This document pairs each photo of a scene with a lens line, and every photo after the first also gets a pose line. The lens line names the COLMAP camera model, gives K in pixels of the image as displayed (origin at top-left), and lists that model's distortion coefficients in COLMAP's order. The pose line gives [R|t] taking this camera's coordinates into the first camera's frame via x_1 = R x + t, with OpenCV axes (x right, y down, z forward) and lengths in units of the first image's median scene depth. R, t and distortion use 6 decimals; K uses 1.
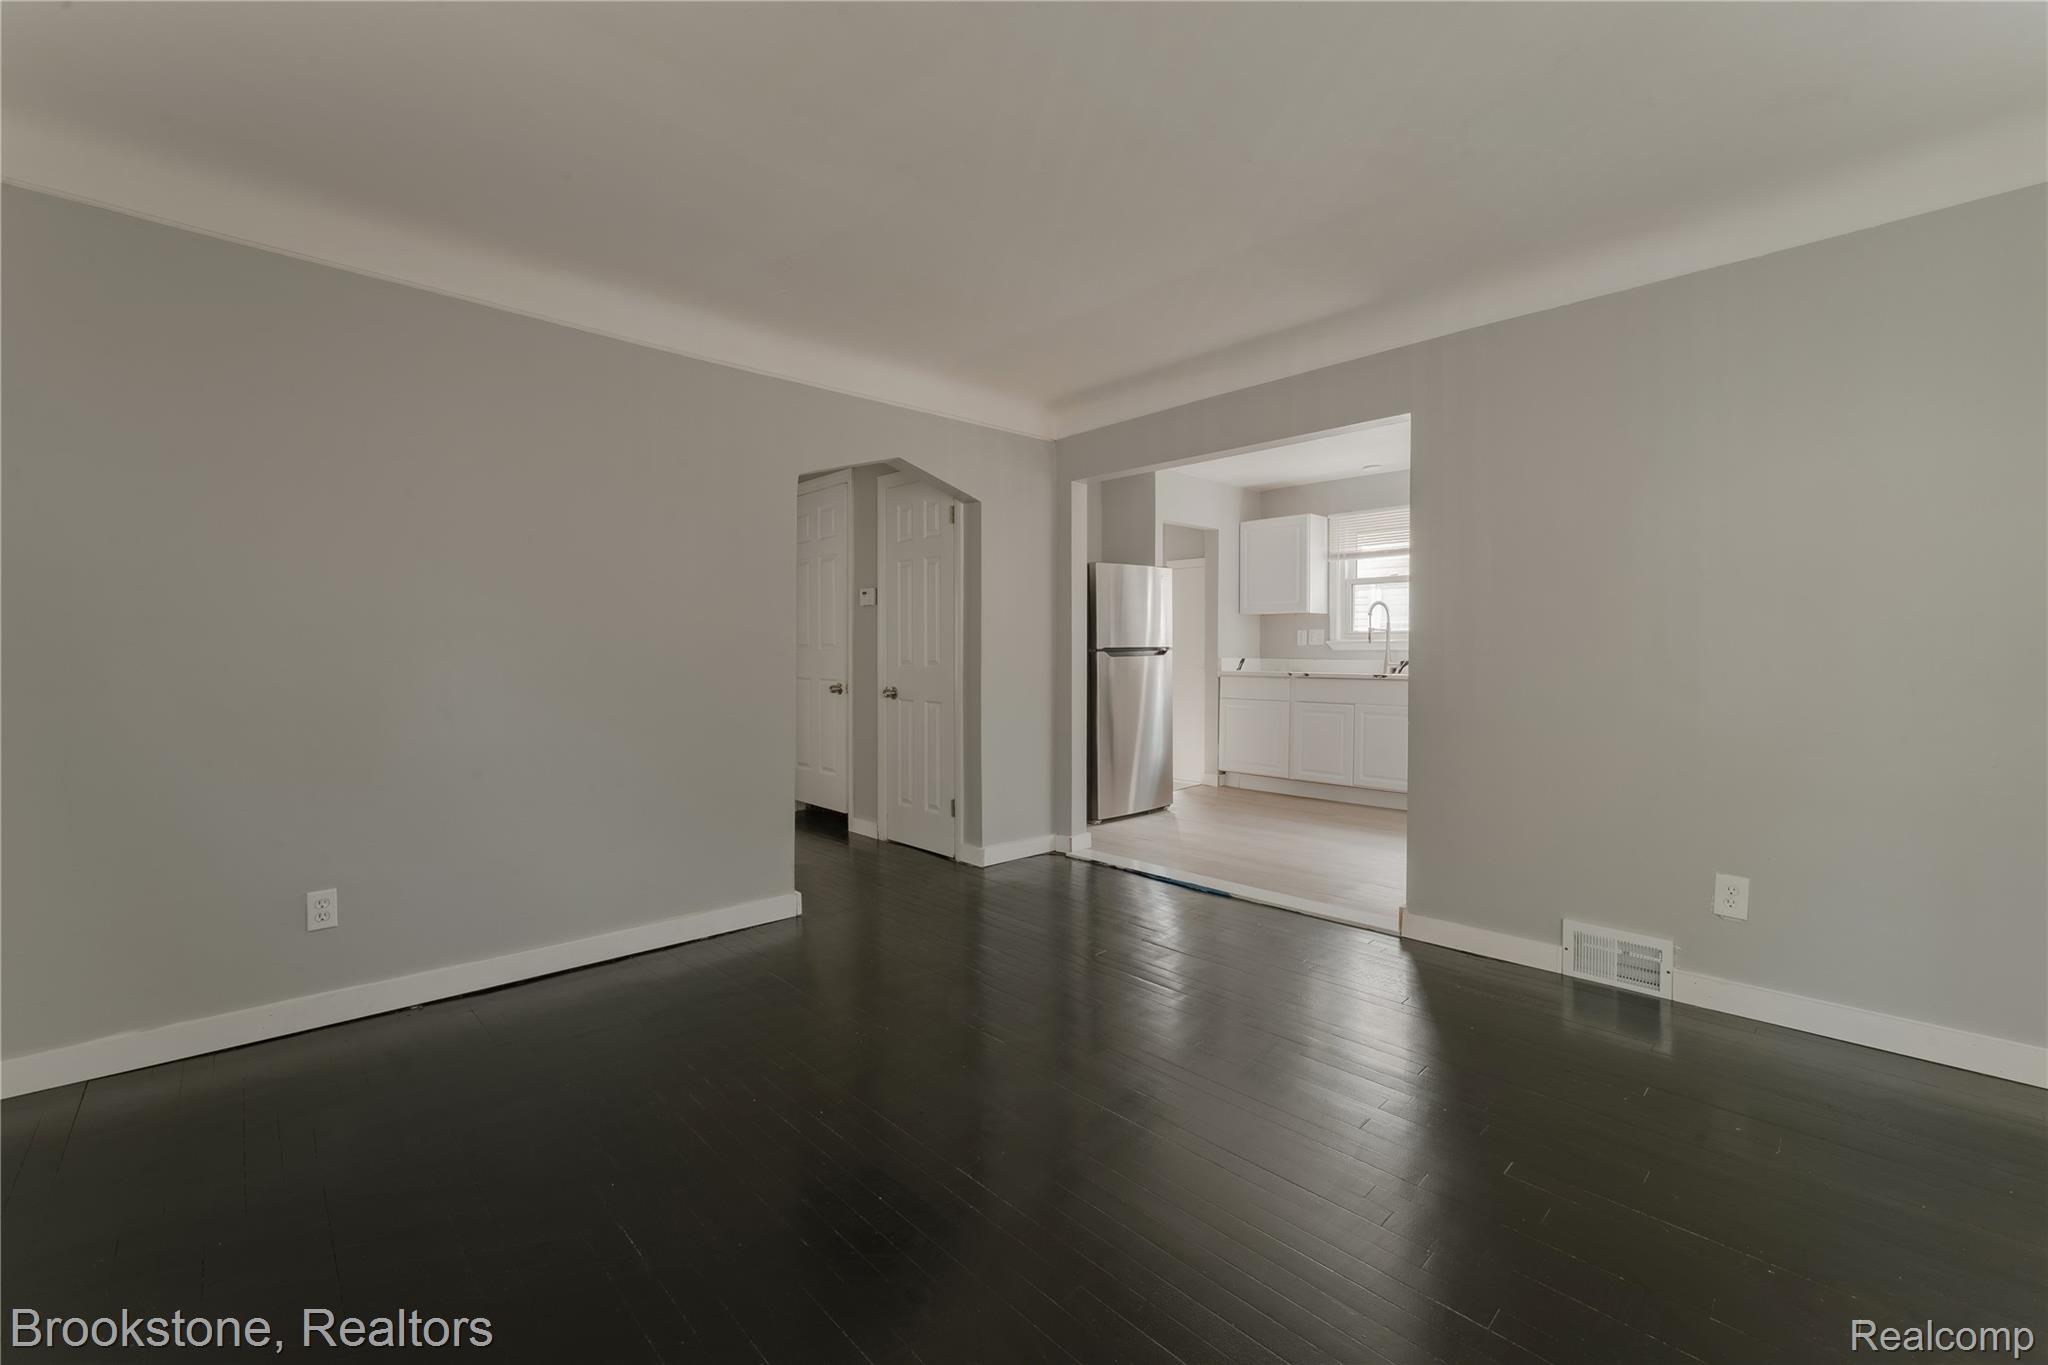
lens RADIAL K [[844.2, 0, 1018.0], [0, 844.2, 649.3], [0, 0, 1]] dist [-0.000198, -0.000203]
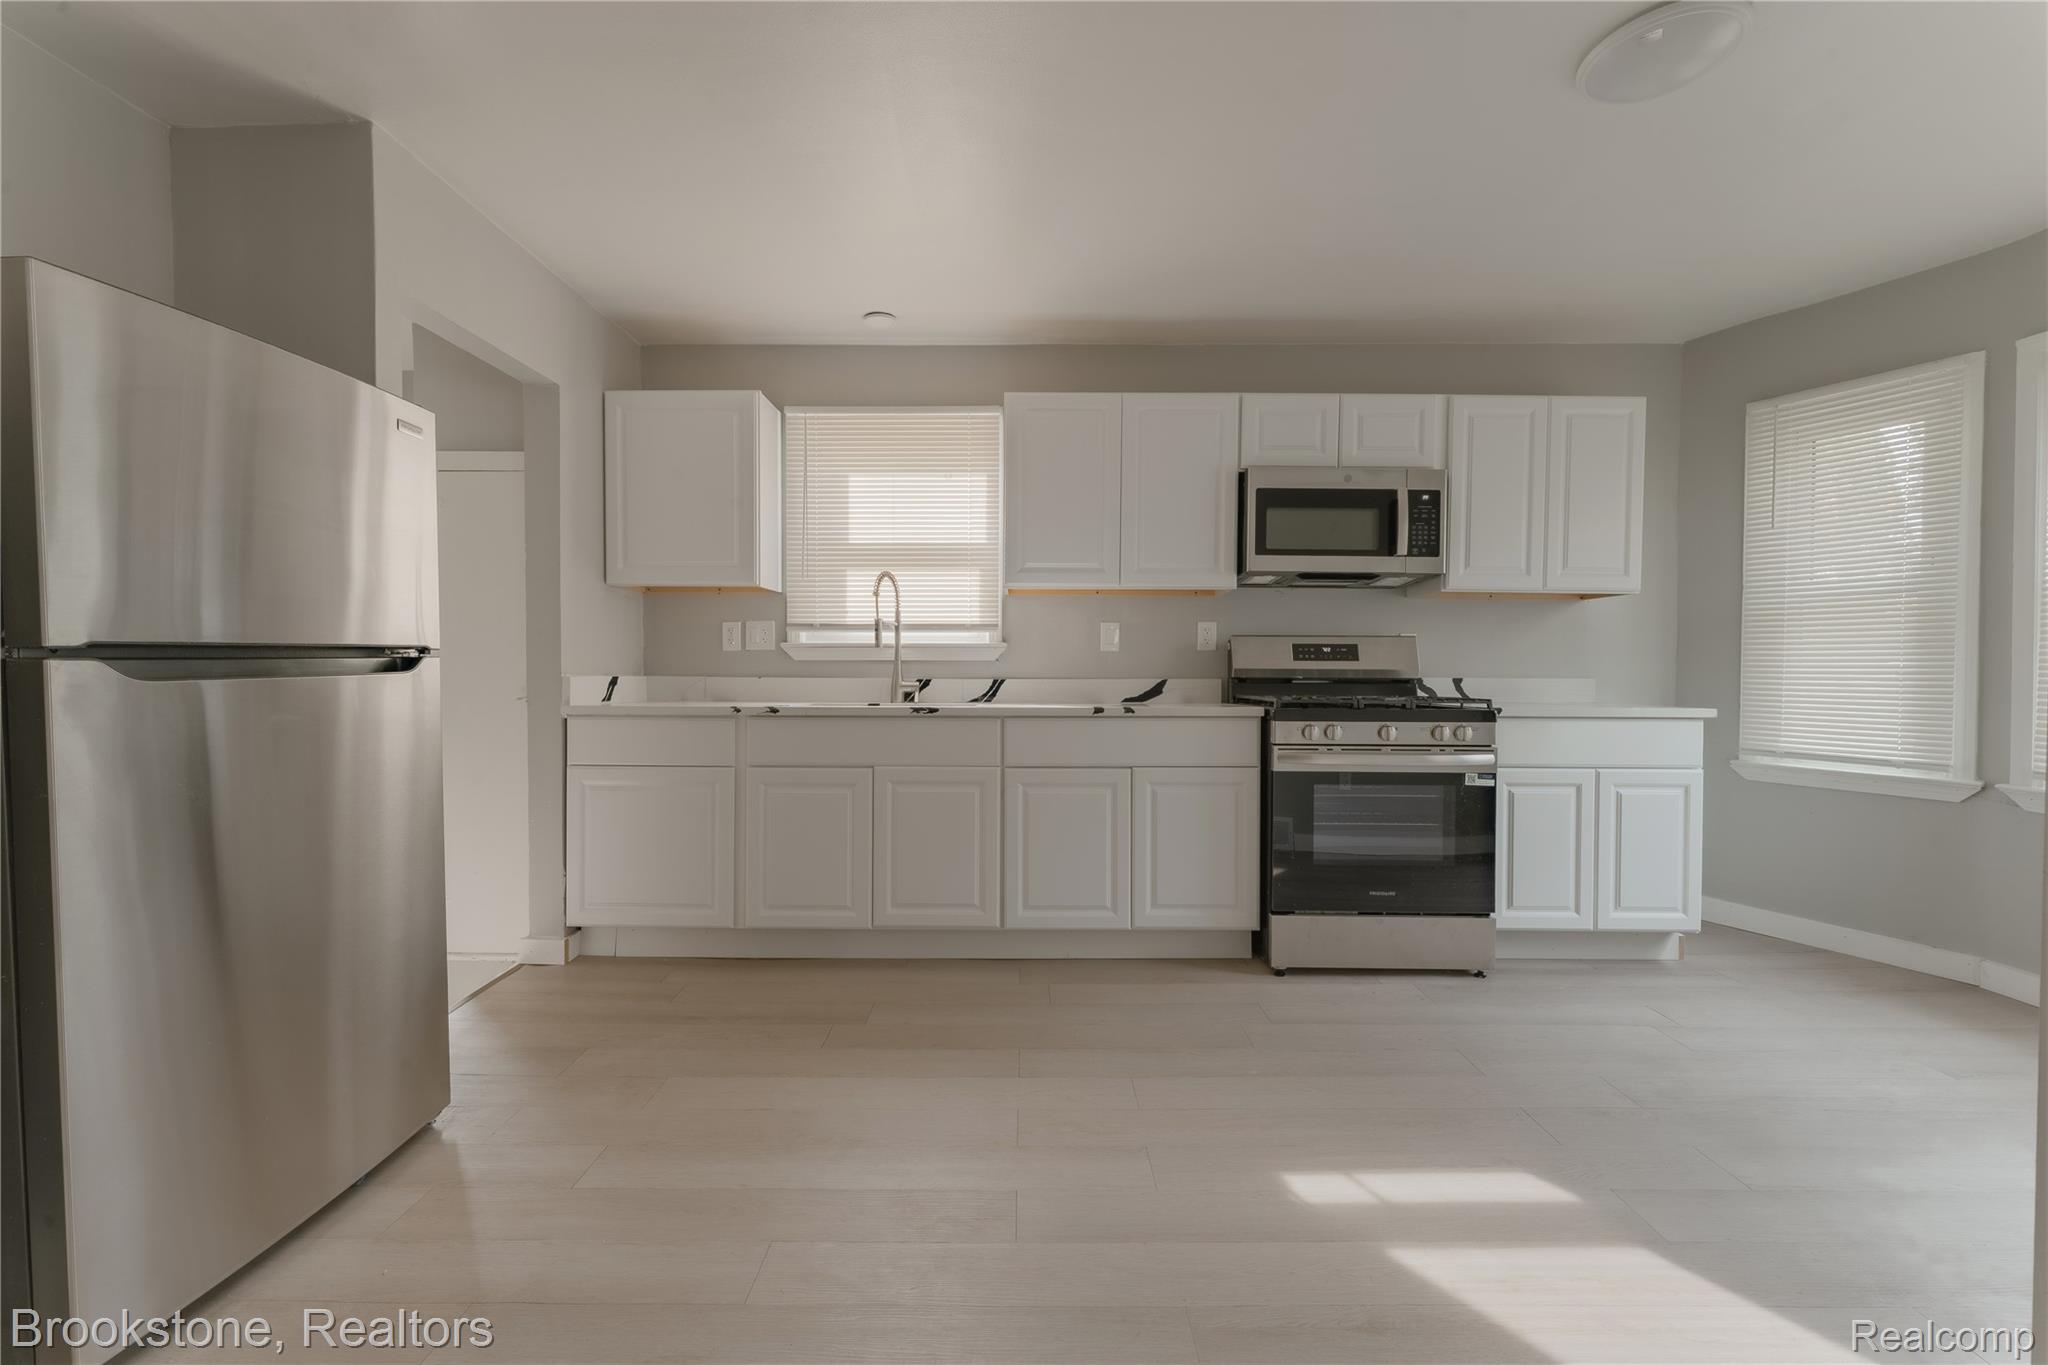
lens RADIAL K [[823.9, 0, 1015.7], [0, 823.9, 681.5], [0, 0, 1]] dist [0.000292, -0.000426]
pose [[0.695307, -0.015659, 0.718542, 0.098118], [-0.000880, 0.999743, 0.022639, 0.003066], [-0.718712, -0.016374, 0.695115, 0.562629]]
